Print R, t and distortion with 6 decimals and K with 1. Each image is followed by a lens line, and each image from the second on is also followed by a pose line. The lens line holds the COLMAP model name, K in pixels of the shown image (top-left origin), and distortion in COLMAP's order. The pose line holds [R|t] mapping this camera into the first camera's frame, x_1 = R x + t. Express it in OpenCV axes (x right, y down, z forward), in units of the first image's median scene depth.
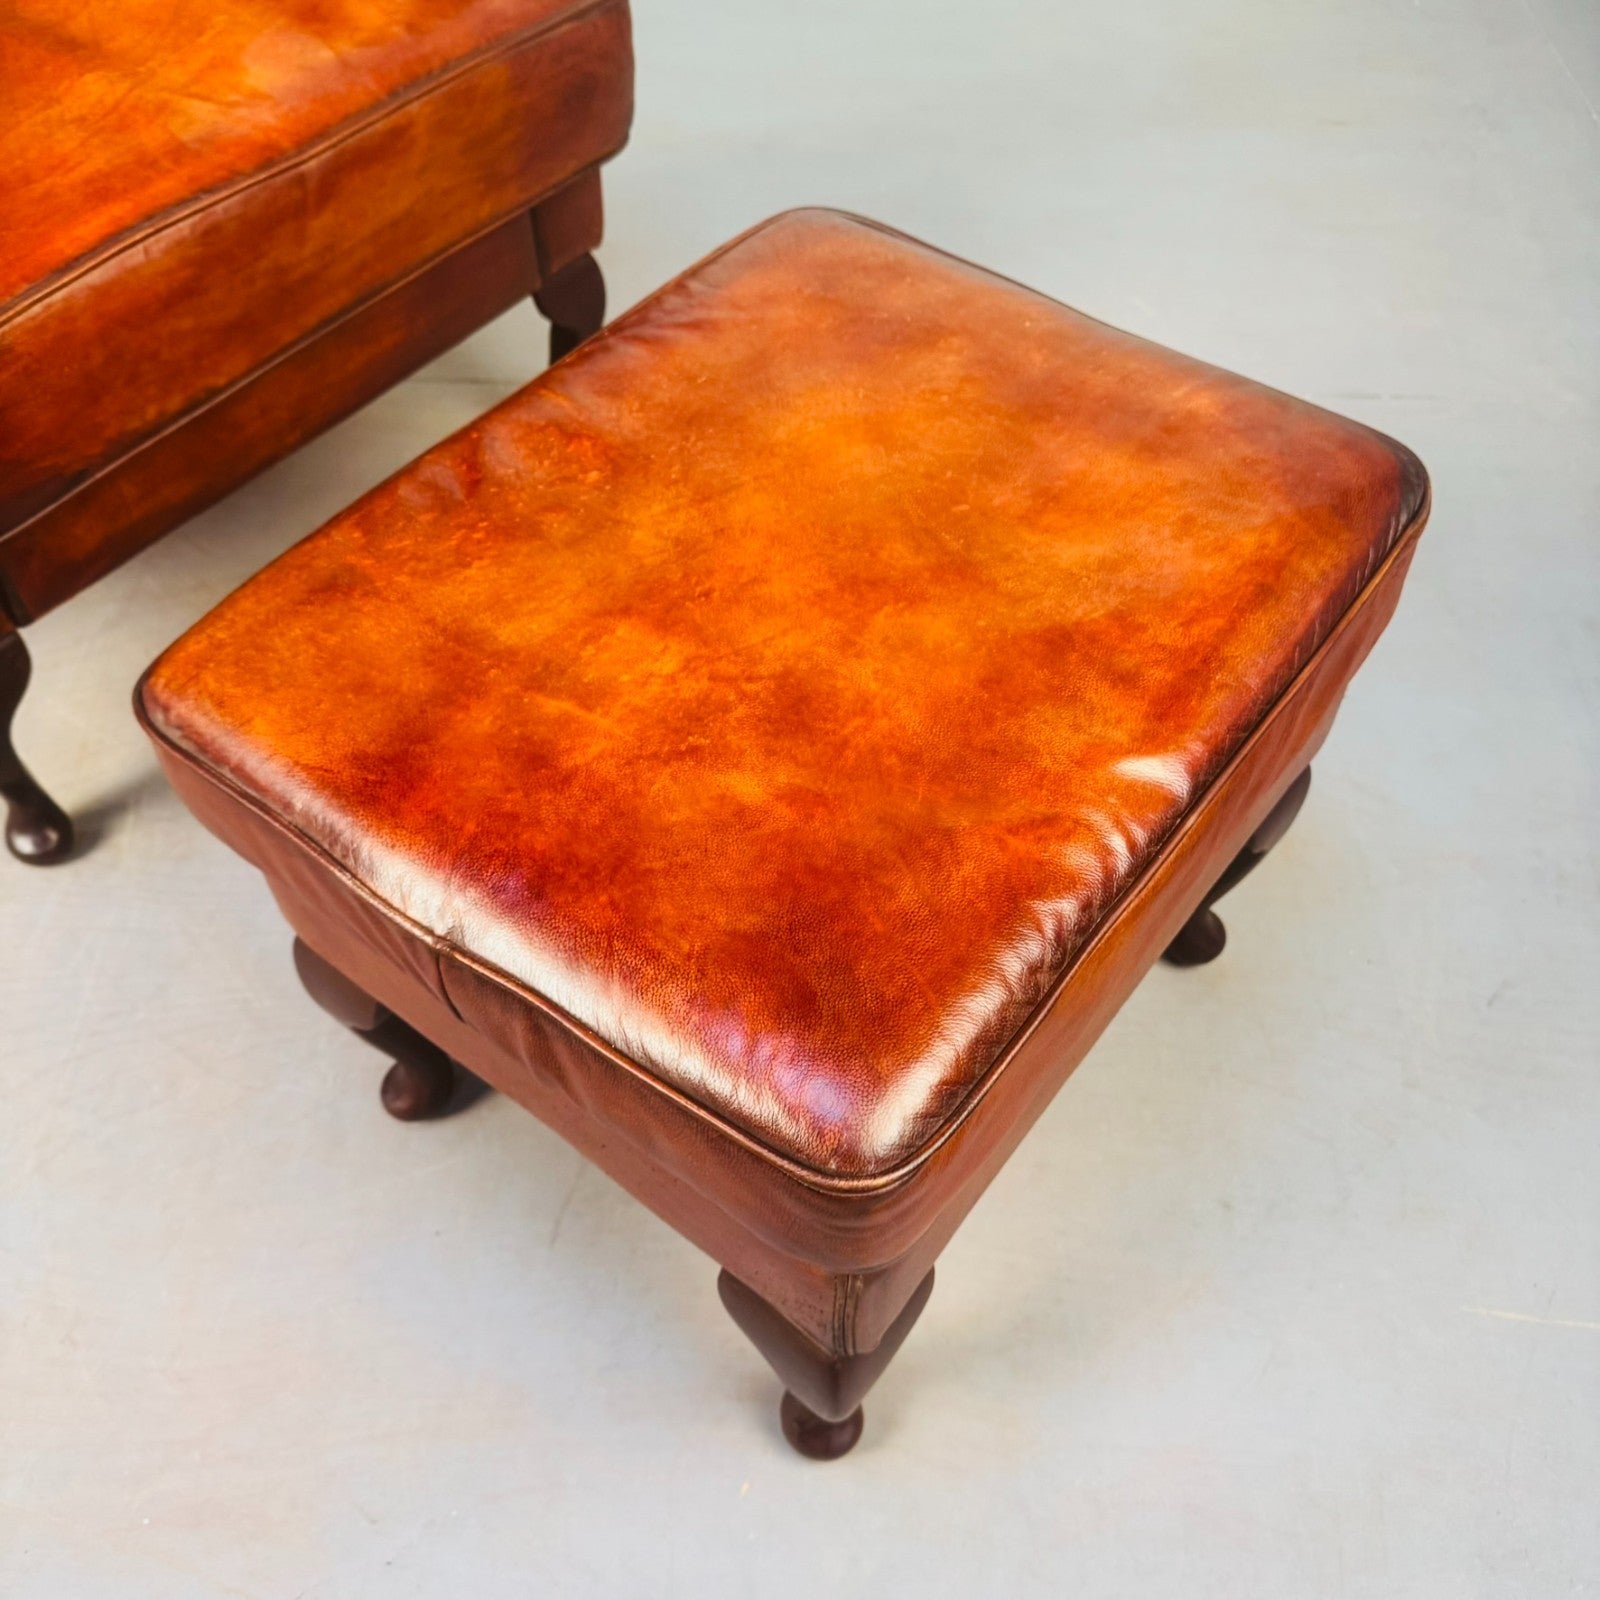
lens RADIAL K [[1566.5, 0, 777.1], [0, 1566.5, 851.7], [0, 0, 1]] dist [0.005066, -0.019654]
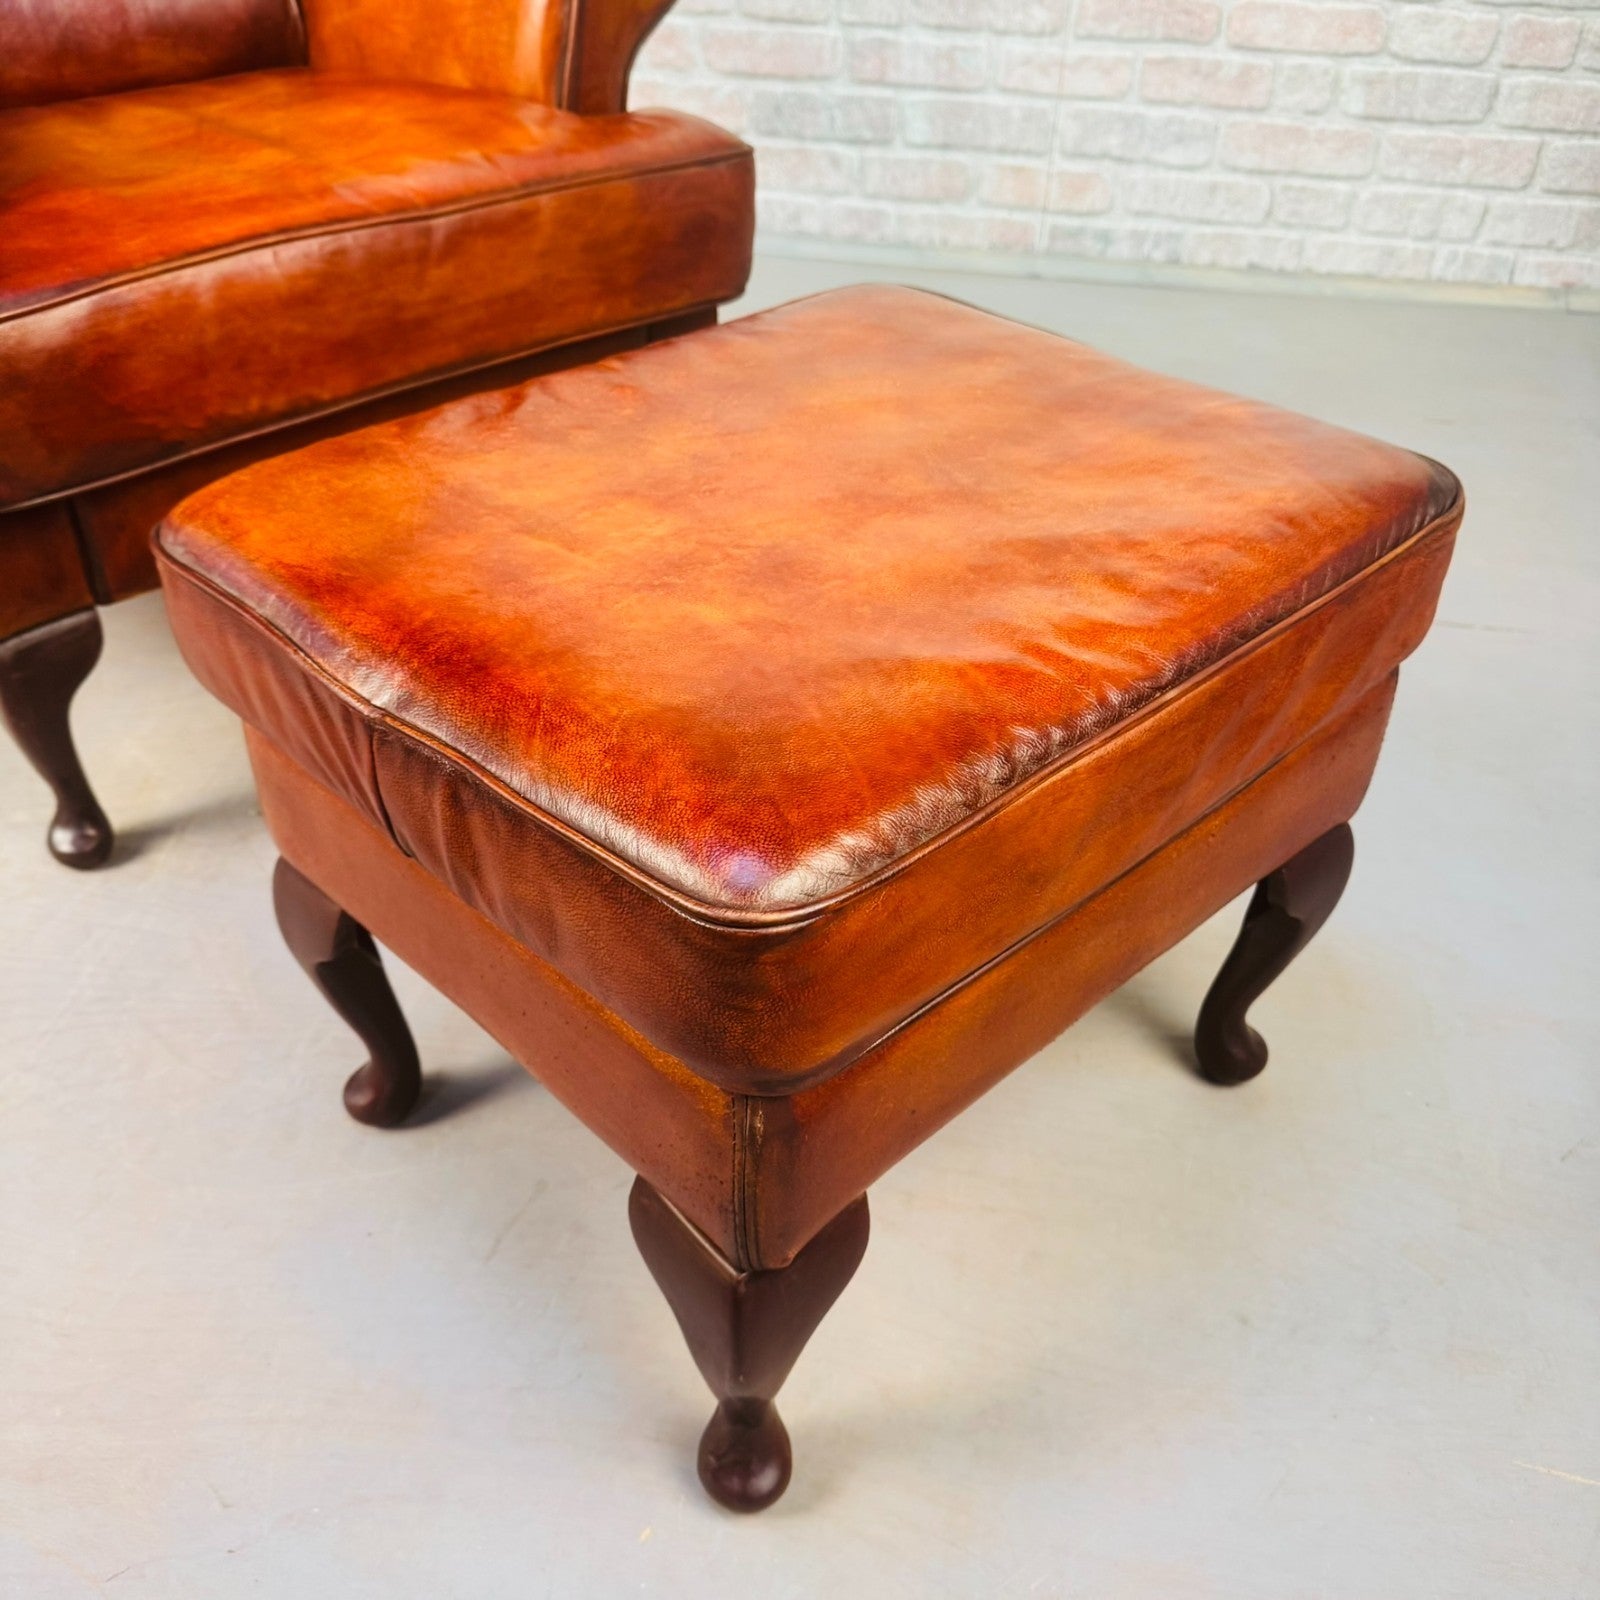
lens RADIAL K [[1566.5, 0, 777.1], [0, 1566.5, 851.7], [0, 0, 1]] dist [0.005066, -0.019654]
pose [[0.989944, 0.099255, -0.100793, 0.120337], [-0.122332, 0.958464, -0.257646, 0.311177], [0.071034, 0.267385, 0.960968, 0.089554]]
